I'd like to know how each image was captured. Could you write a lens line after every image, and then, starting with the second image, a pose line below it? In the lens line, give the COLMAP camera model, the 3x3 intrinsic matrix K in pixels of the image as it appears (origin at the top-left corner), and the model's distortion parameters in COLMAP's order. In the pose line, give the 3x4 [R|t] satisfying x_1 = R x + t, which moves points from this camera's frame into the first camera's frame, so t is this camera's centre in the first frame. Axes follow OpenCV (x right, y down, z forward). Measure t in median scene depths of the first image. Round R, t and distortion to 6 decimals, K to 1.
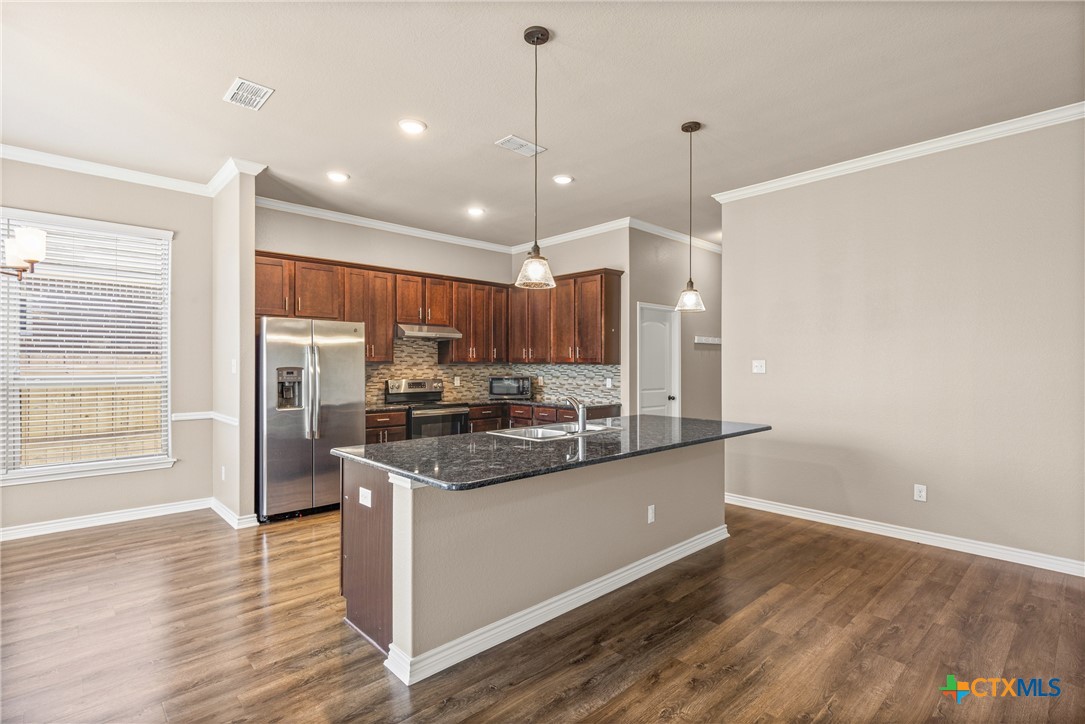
lens RADIAL K [[520.1, 0, 530.8], [0, 520.1, 364.0], [0, 0, 1]] dist [0.000907, -0.002121]
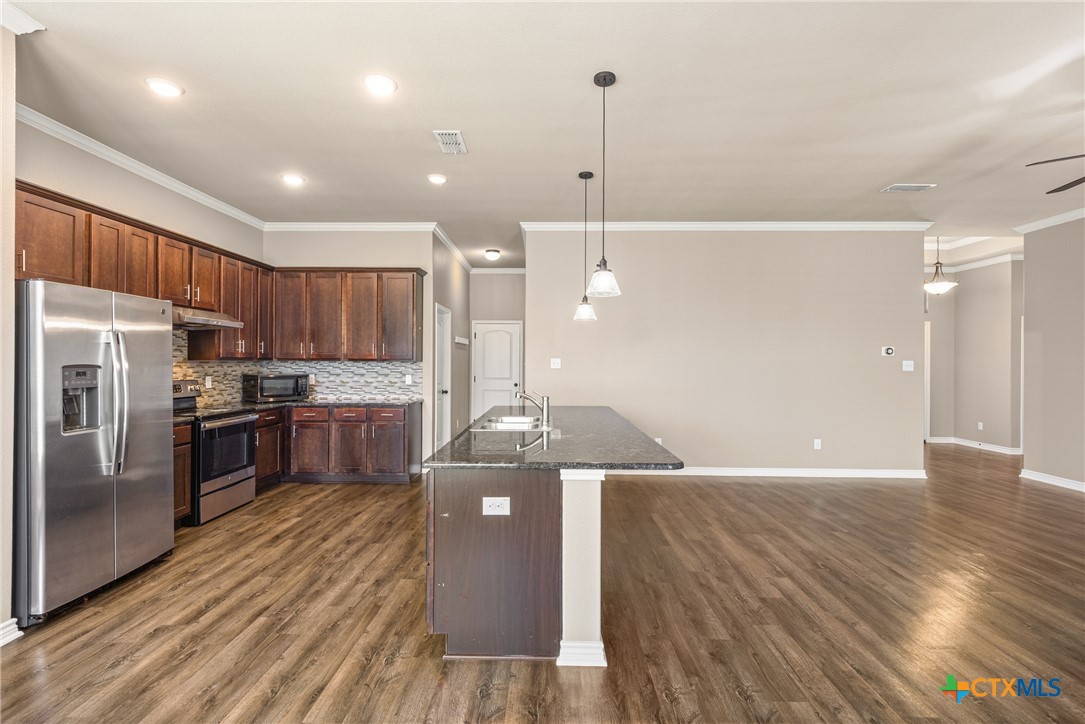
lens RADIAL K [[499.4, 0, 538.3], [0, 499.4, 356.5], [0, 0, 1]] dist [-0.003849, -0.001968]
pose [[0.692971, 0.008473, 0.720916, -0.499867], [-0.002278, 0.999952, -0.009562, 0.000765], [-0.720962, 0.004984, 0.692956, 0.185984]]
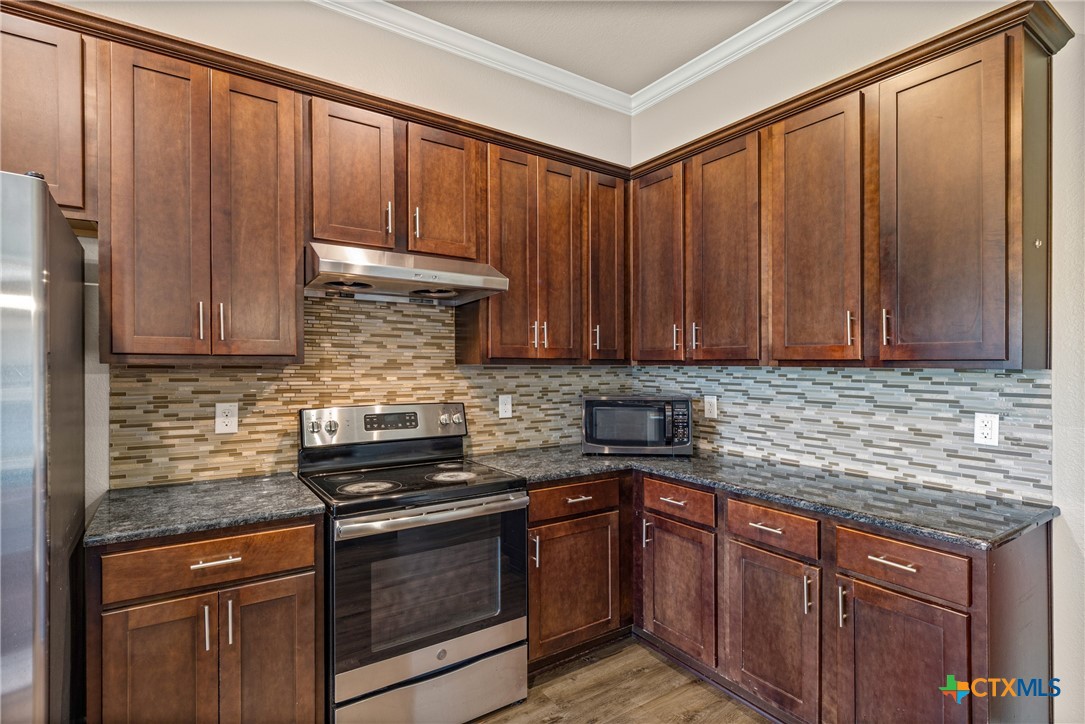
lens RADIAL K [[520.1, 0, 541.3], [0, 520.1, 361.6], [0, 0, 1]] dist [0.000907, -0.002121]
pose [[0.990299, 0.001801, -0.138941, -0.083330], [-0.002573, 0.999982, -0.005381, 0.000225], [0.138929, 0.005686, 0.990286, 0.882127]]
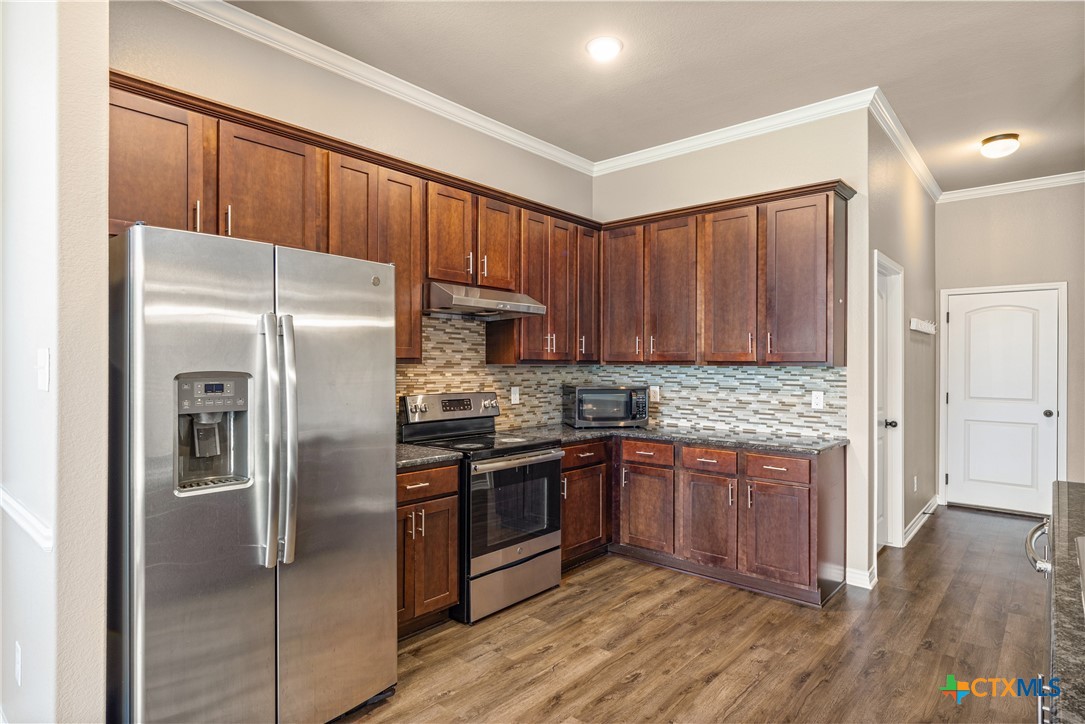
lens RADIAL K [[584.6, 0, 536.4], [0, 584.6, 365.8], [0, 0, 1]] dist [-0.002332, -0.005782]
pose [[0.993360, 0.002290, 0.115023, -0.282126], [-0.002615, 0.999993, 0.002674, 0.000330], [-0.115016, -0.002957, 0.993359, 0.563137]]
